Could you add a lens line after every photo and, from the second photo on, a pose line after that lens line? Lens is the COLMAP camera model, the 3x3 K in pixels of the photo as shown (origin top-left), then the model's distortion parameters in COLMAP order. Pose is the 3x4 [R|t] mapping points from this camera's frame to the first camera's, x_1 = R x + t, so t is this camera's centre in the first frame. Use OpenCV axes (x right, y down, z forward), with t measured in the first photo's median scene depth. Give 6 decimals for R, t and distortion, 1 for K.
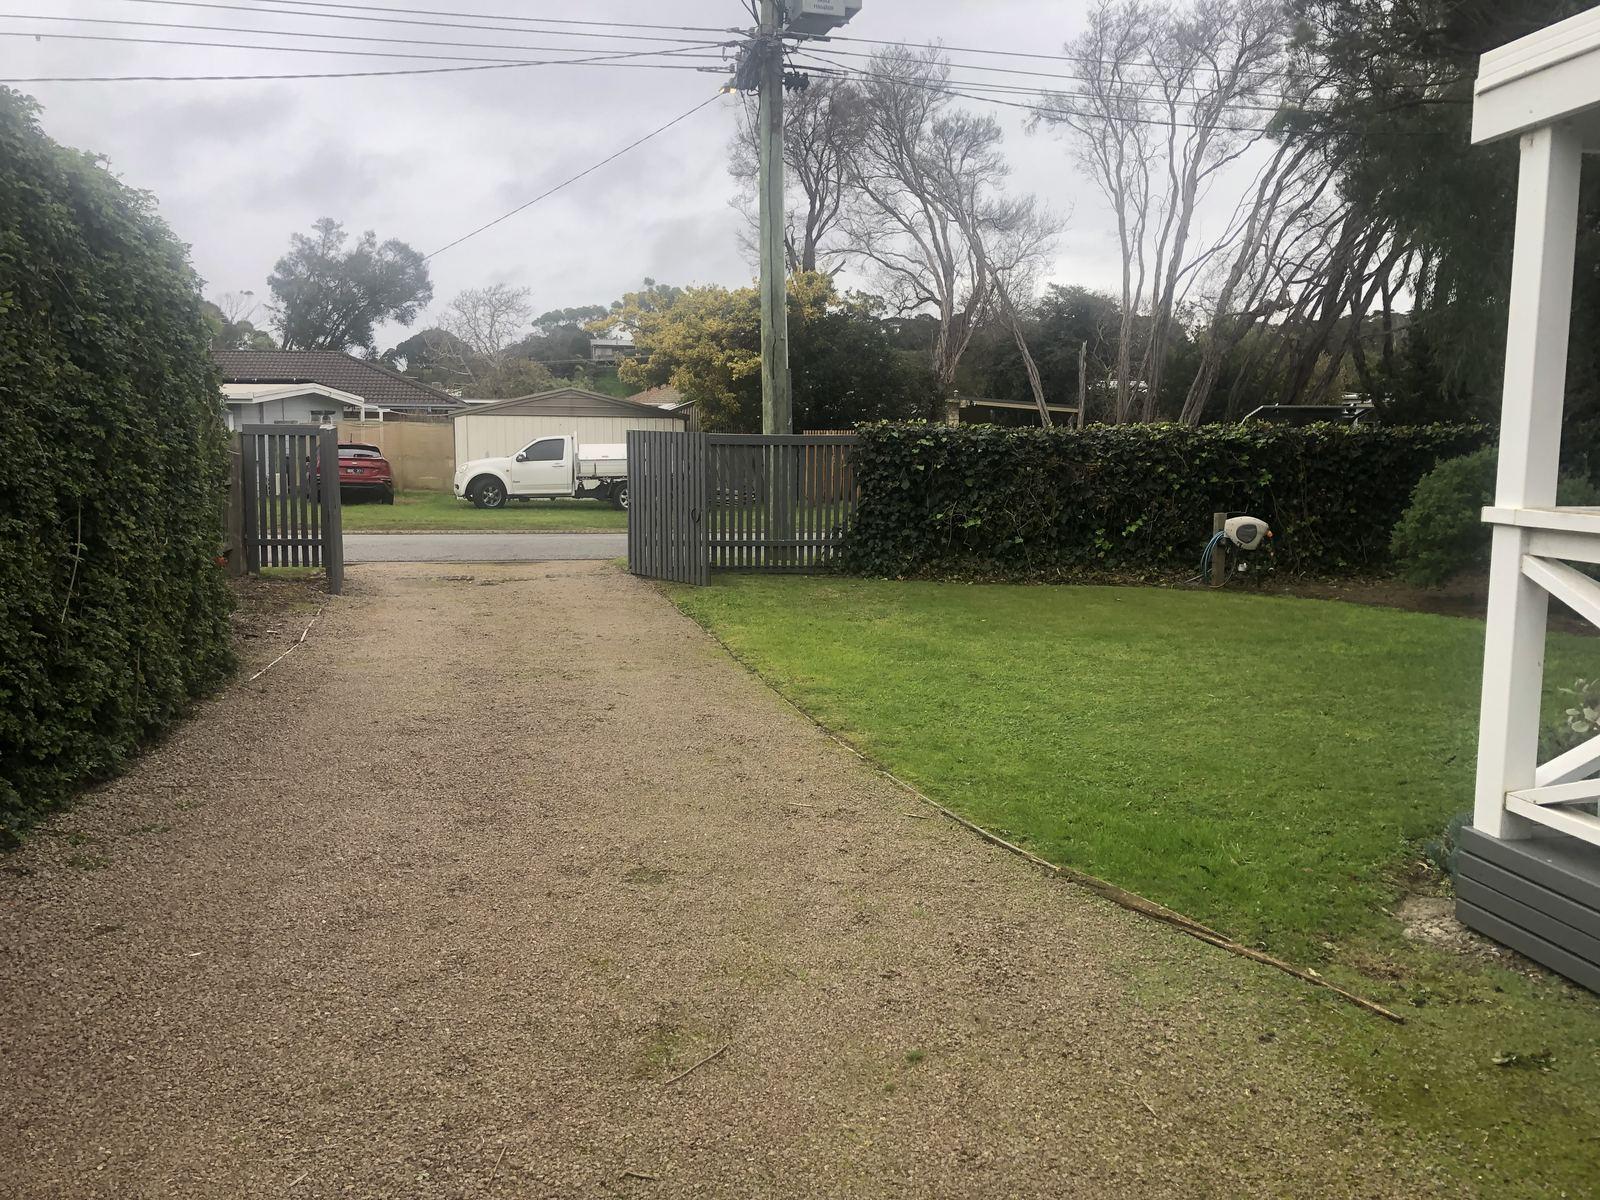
lens RADIAL K [[1306.1, 0, 788.2], [0, 1306.1, 585.3], [0, 0, 1]] dist [0.031967, -0.026021]
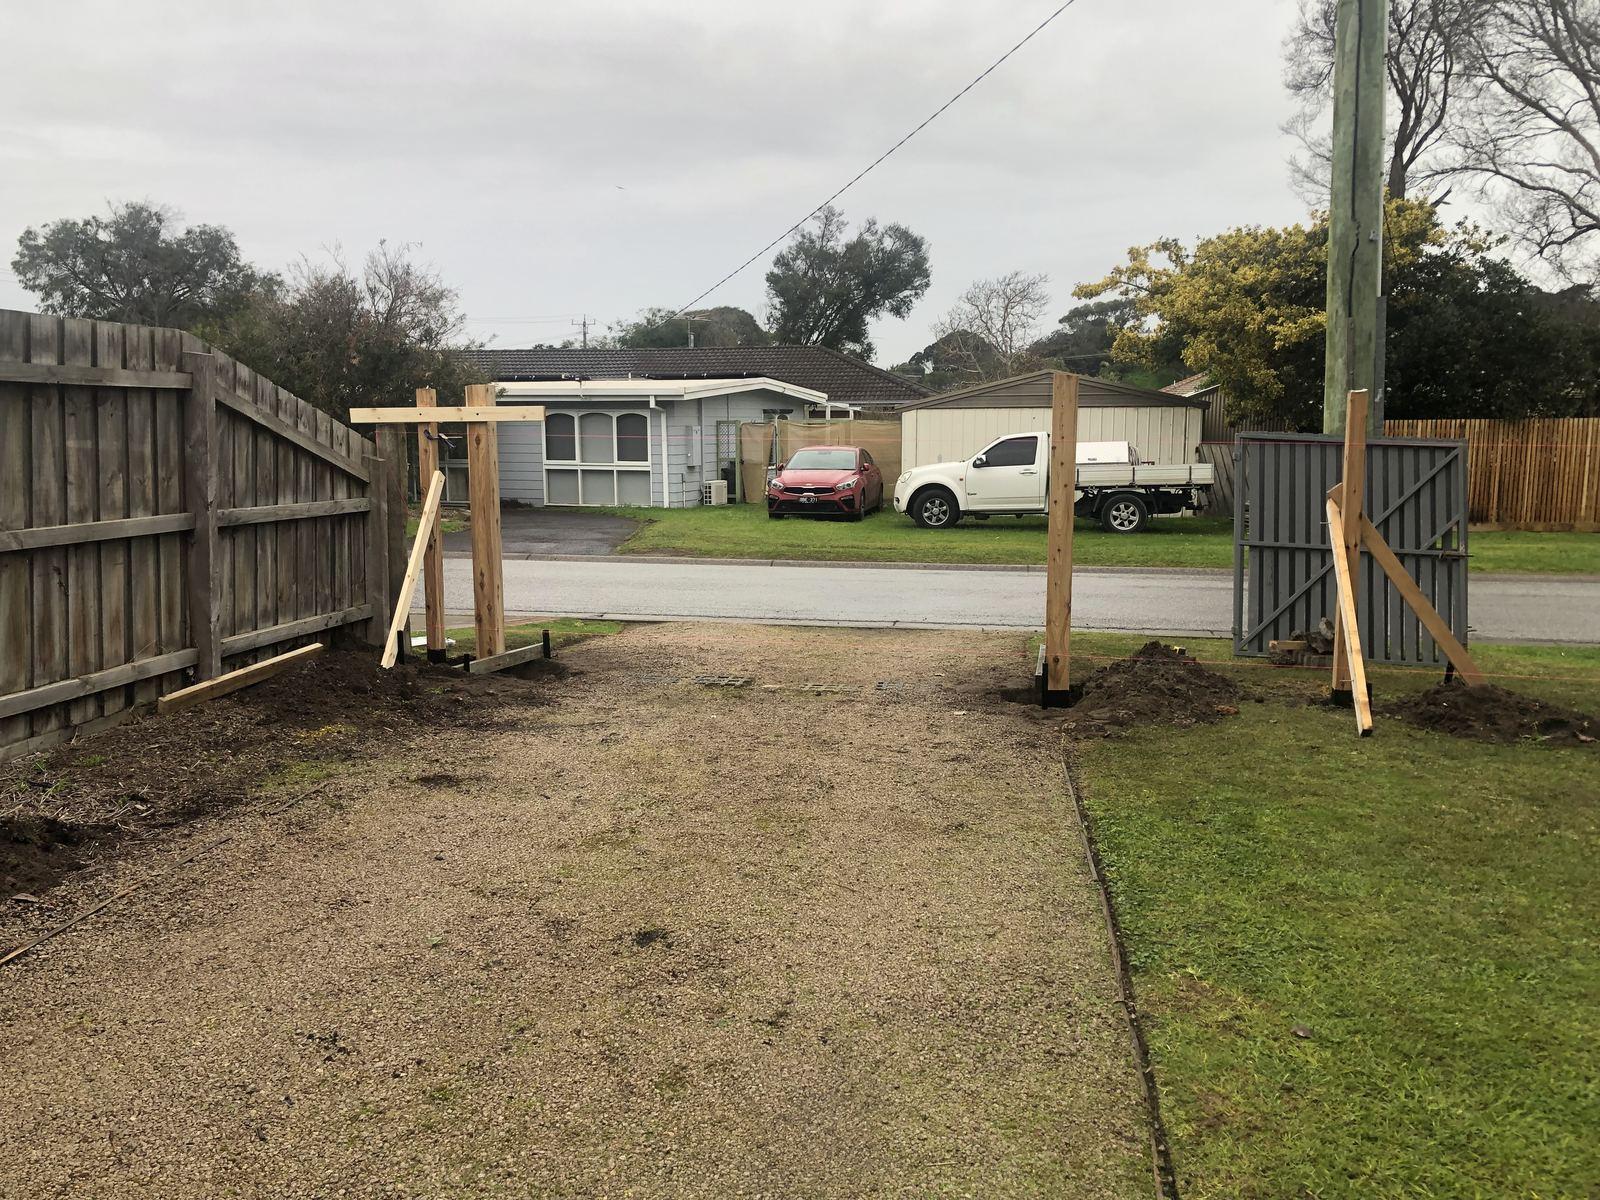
lens RADIAL K [[1306.1, 0, 785.3], [0, 1306.1, 603.7], [0, 0, 1]] dist [0.031967, -0.026021]
pose [[0.921208, 0.041100, -0.386894, -0.004857], [-0.036345, 0.999147, 0.019600, -0.019052], [0.387370, -0.003994, 0.921916, 0.183880]]
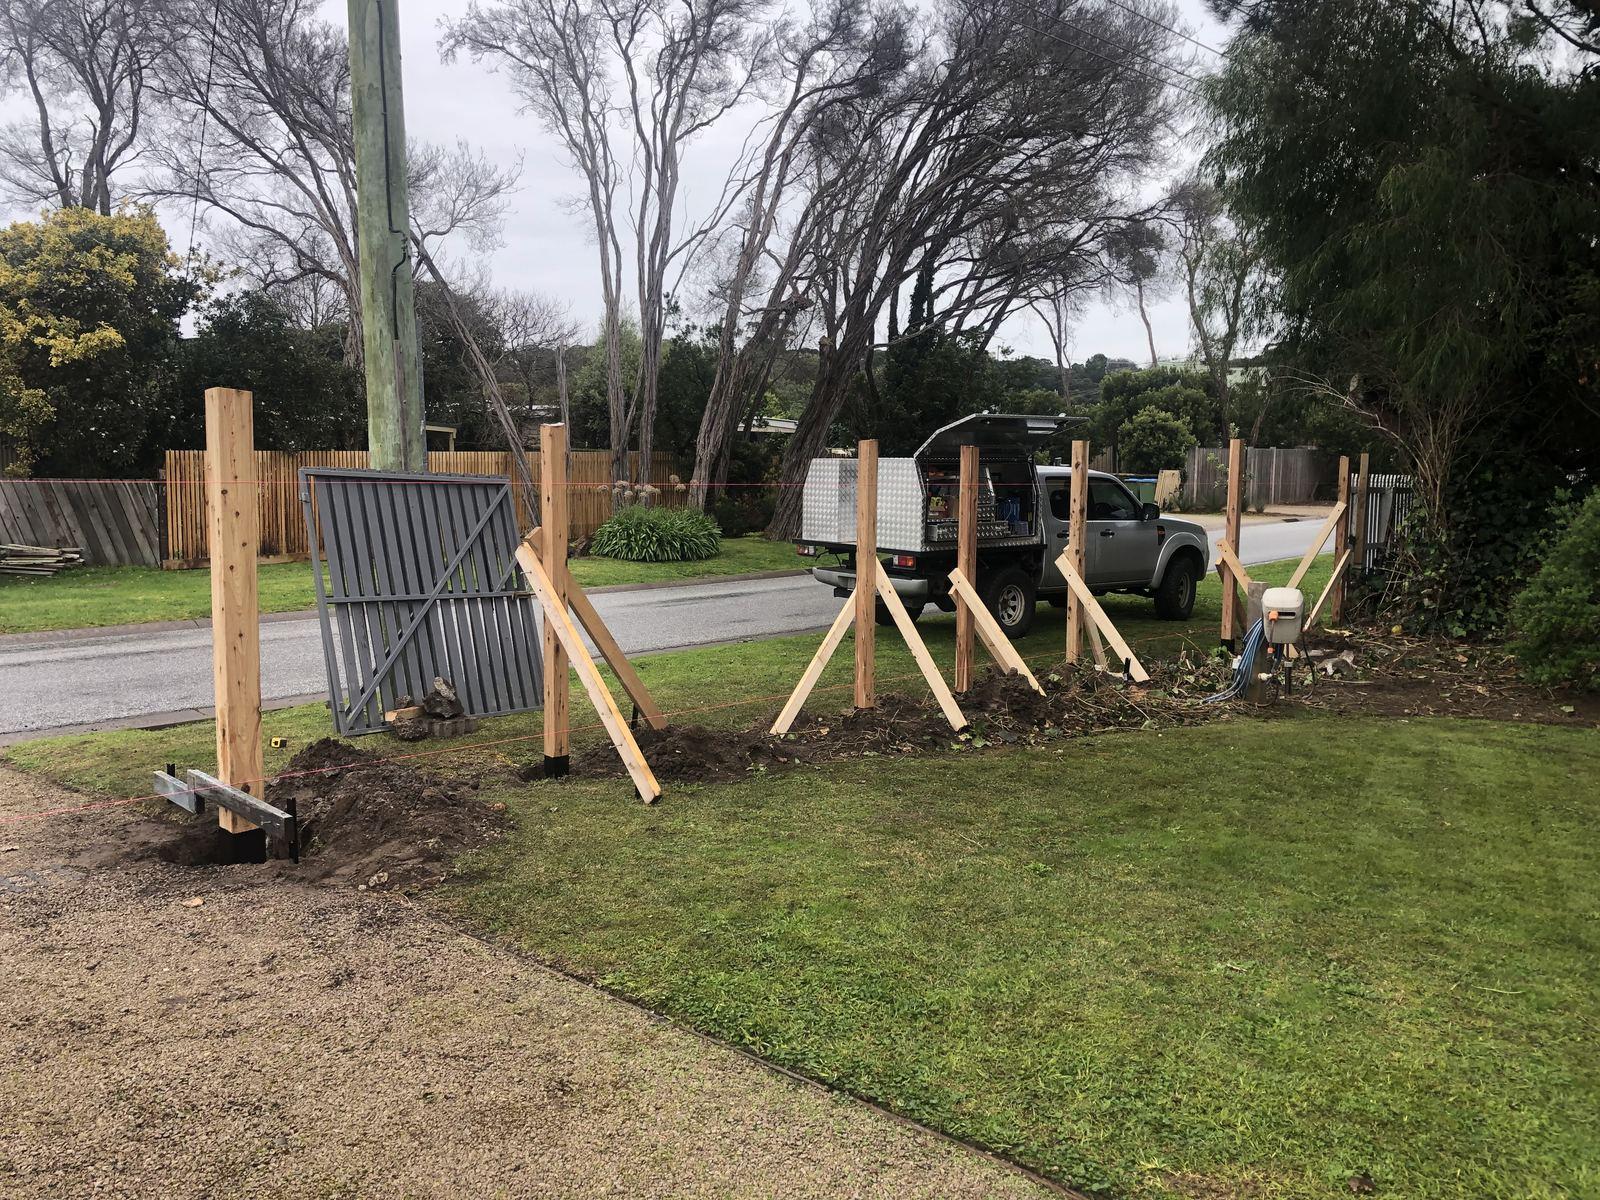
lens RADIAL K [[1306.1, 0, 810.2], [0, 1306.1, 605.4], [0, 0, 1]] dist [0.031967, -0.026021]
pose [[0.837973, -0.064073, 0.541937, -0.061366], [0.066462, 0.997673, 0.015188, -0.025105], [-0.541649, 0.023291, 0.840282, 0.224869]]
